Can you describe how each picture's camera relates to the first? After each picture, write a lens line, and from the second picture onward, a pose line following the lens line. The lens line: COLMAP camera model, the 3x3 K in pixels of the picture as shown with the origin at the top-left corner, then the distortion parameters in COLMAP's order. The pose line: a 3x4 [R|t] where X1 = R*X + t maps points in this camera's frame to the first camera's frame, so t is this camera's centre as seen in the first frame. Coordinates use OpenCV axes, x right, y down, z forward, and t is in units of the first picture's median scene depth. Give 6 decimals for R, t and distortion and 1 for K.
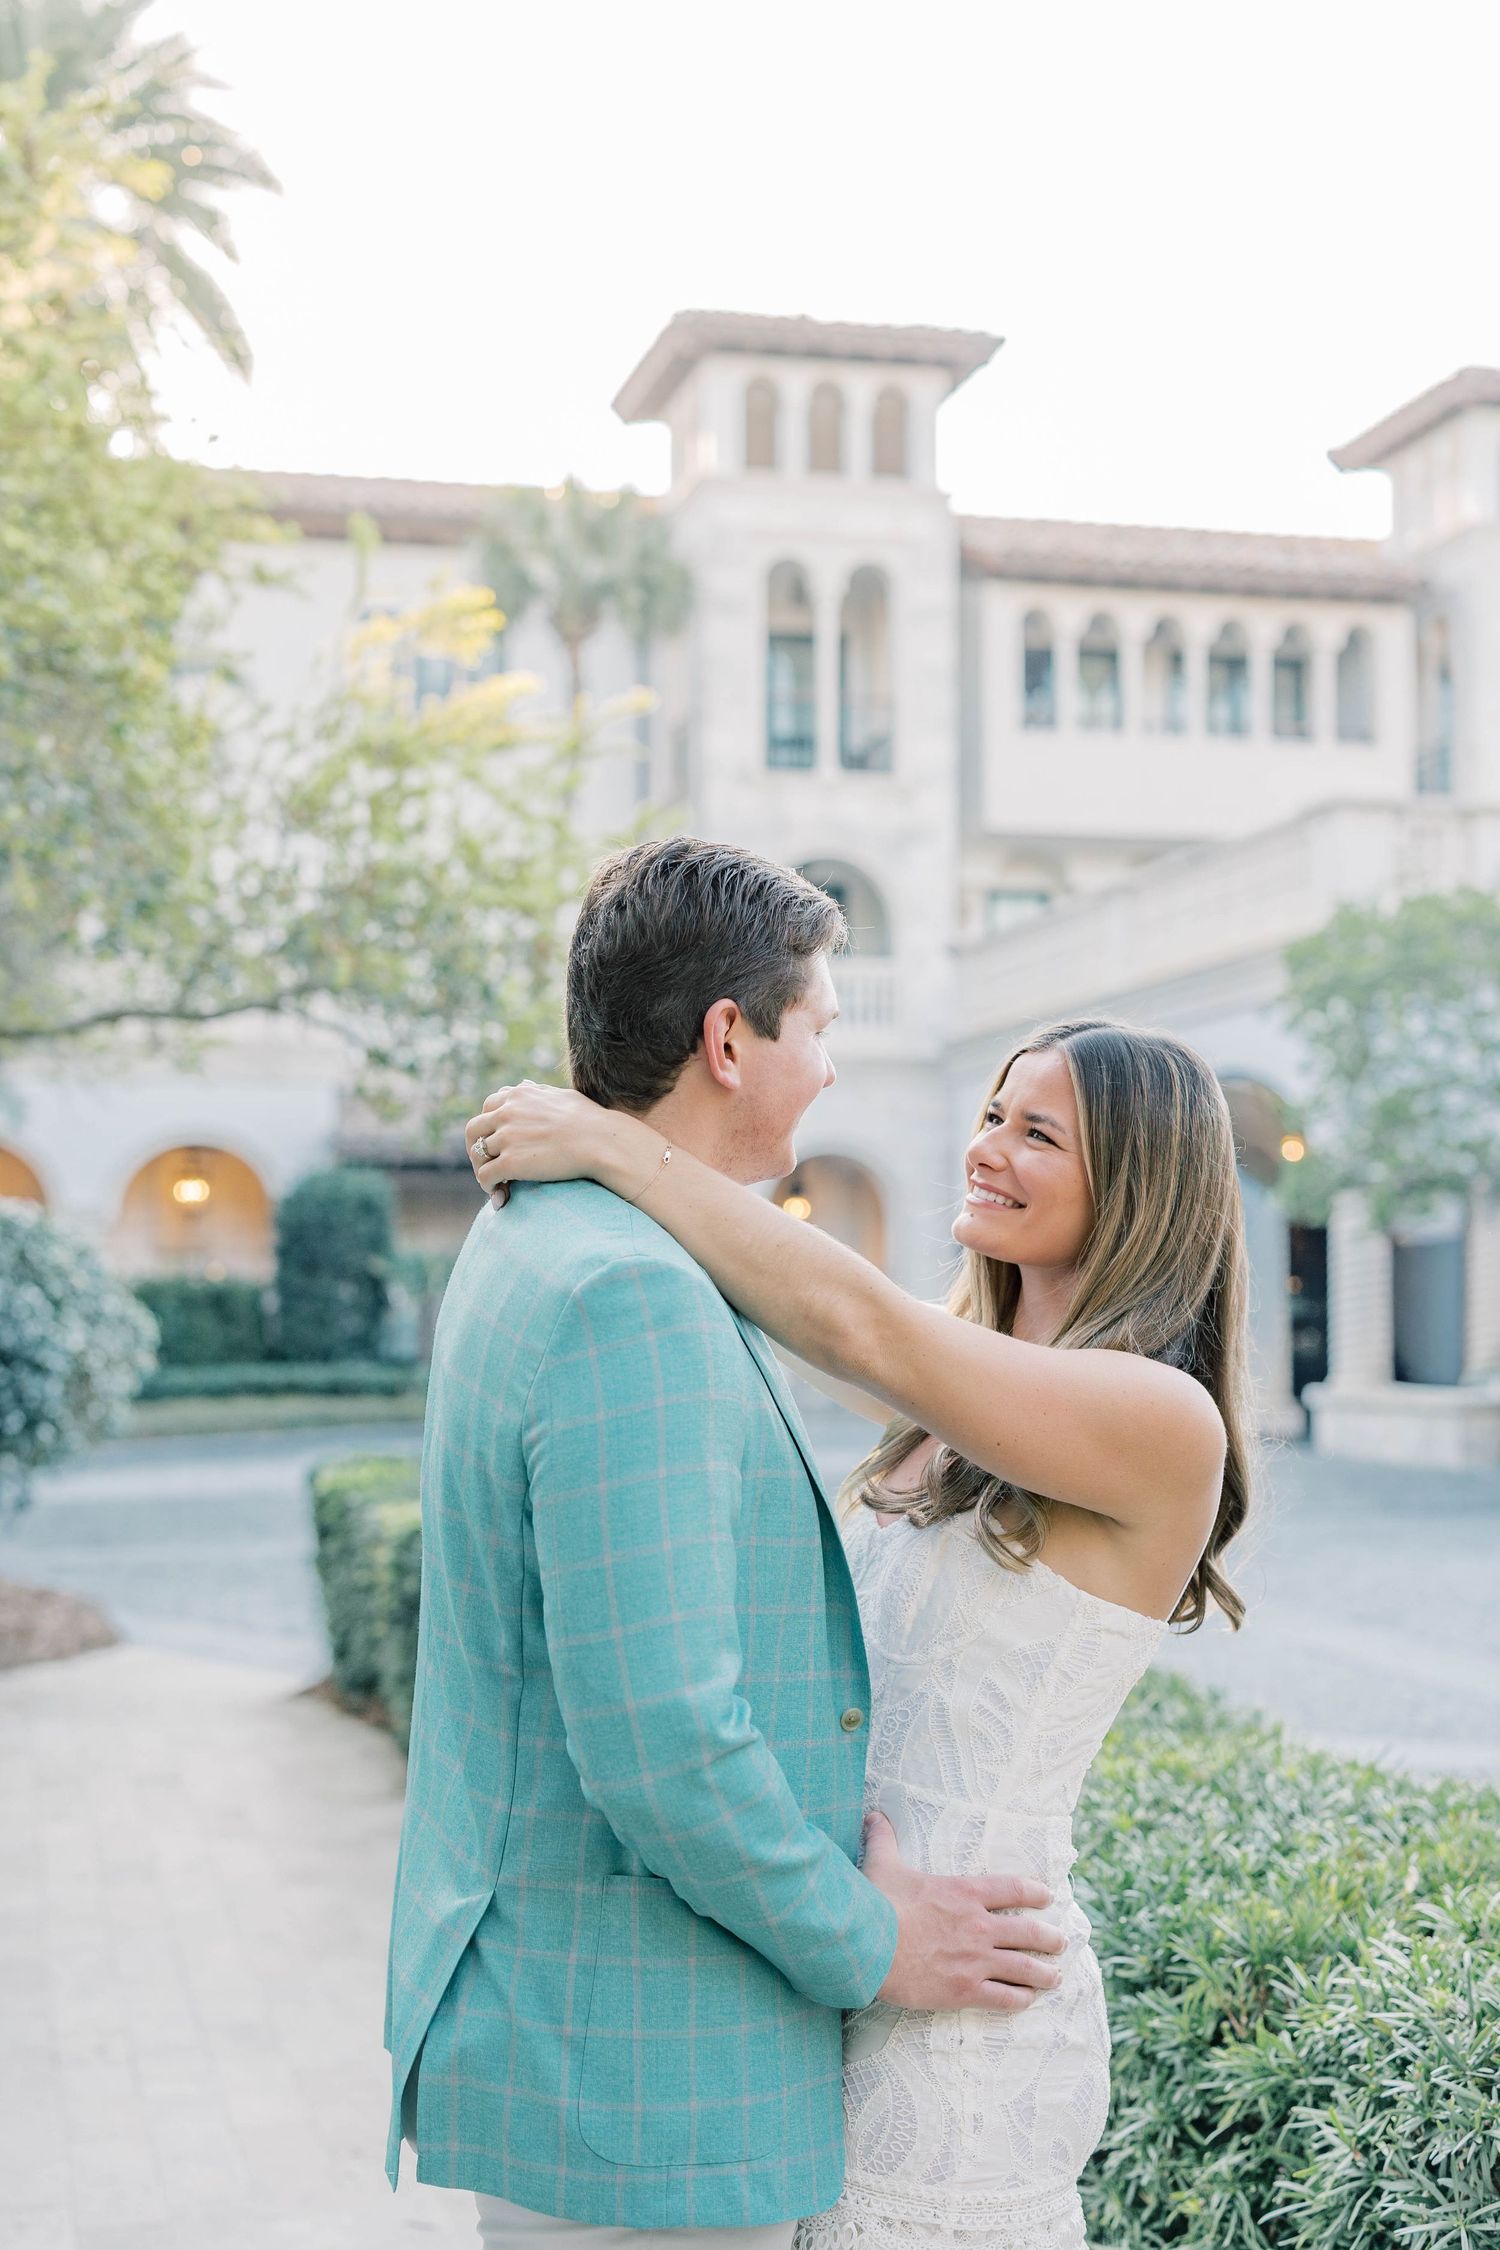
lens RADIAL K [[3315.2, 0, 751.9], [0, 3315.2, 1122.0], [0, 0, 1]] dist [-0.149989, 0.000000]
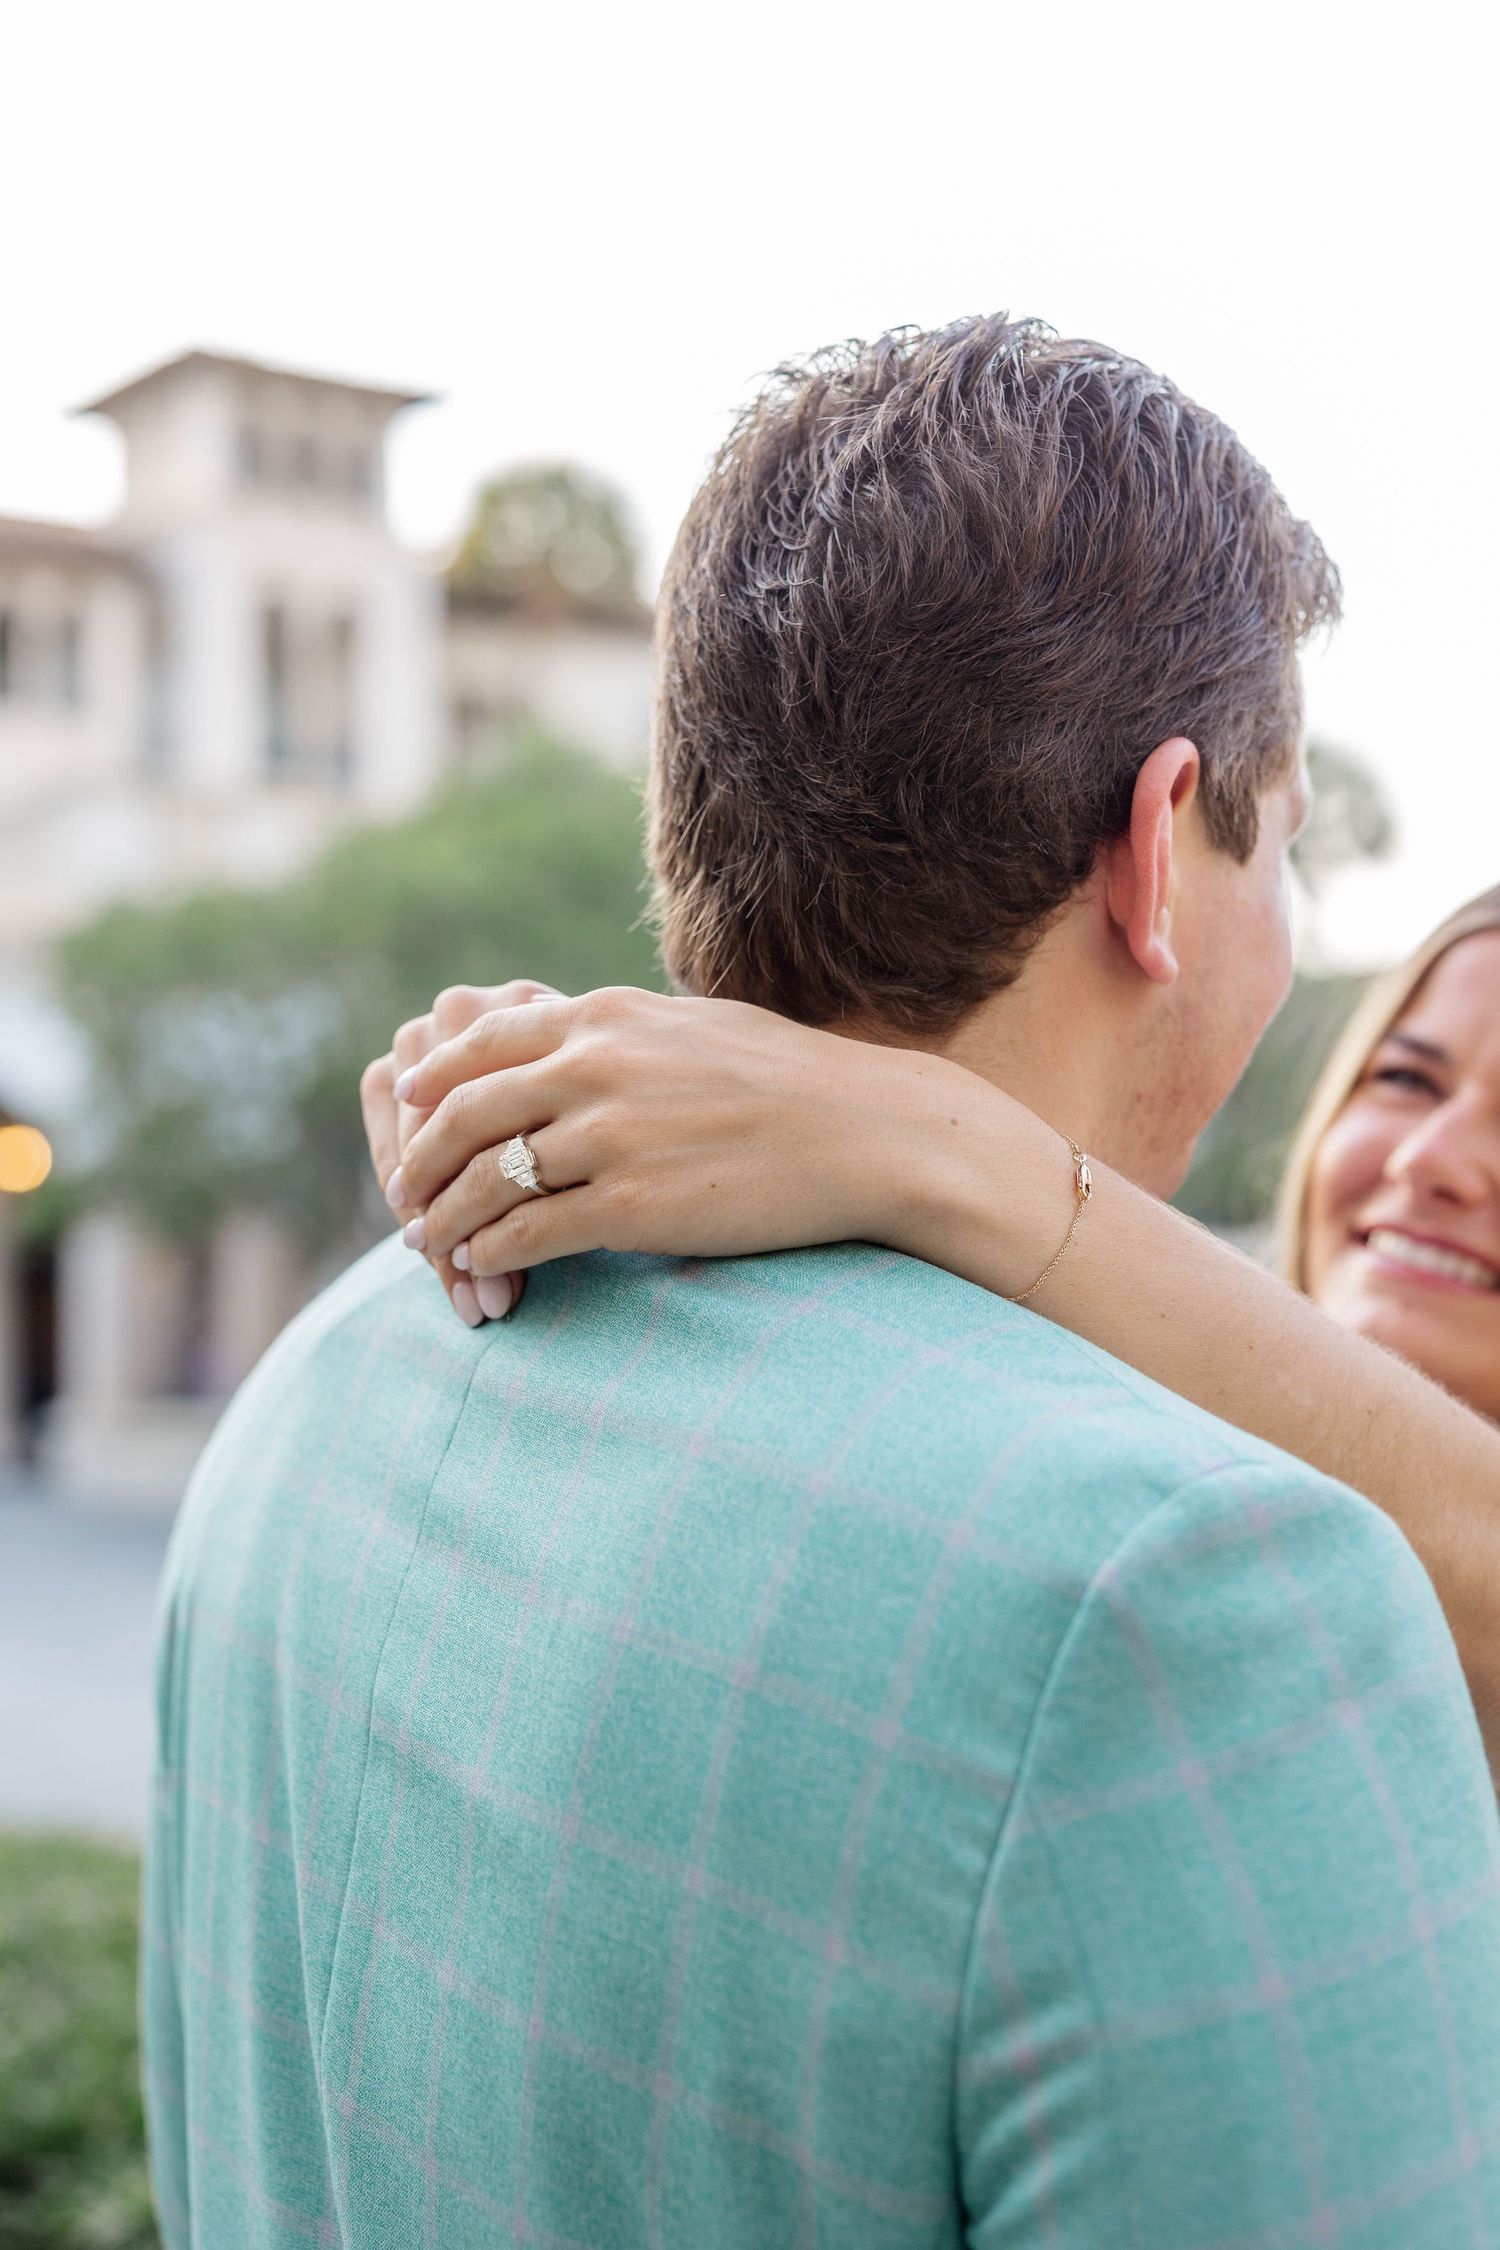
lens RADIAL K [[3315.2, 0, 747.8], [0, 3315.2, 1128.9], [0, 0, 1]] dist [-0.149989, 0.000000]
pose [[0.914040, 0.014826, 0.405354, -0.201085], [-0.015391, 0.999880, -0.001865, 0.007888], [-0.405333, -0.004534, 0.914158, 0.678368]]
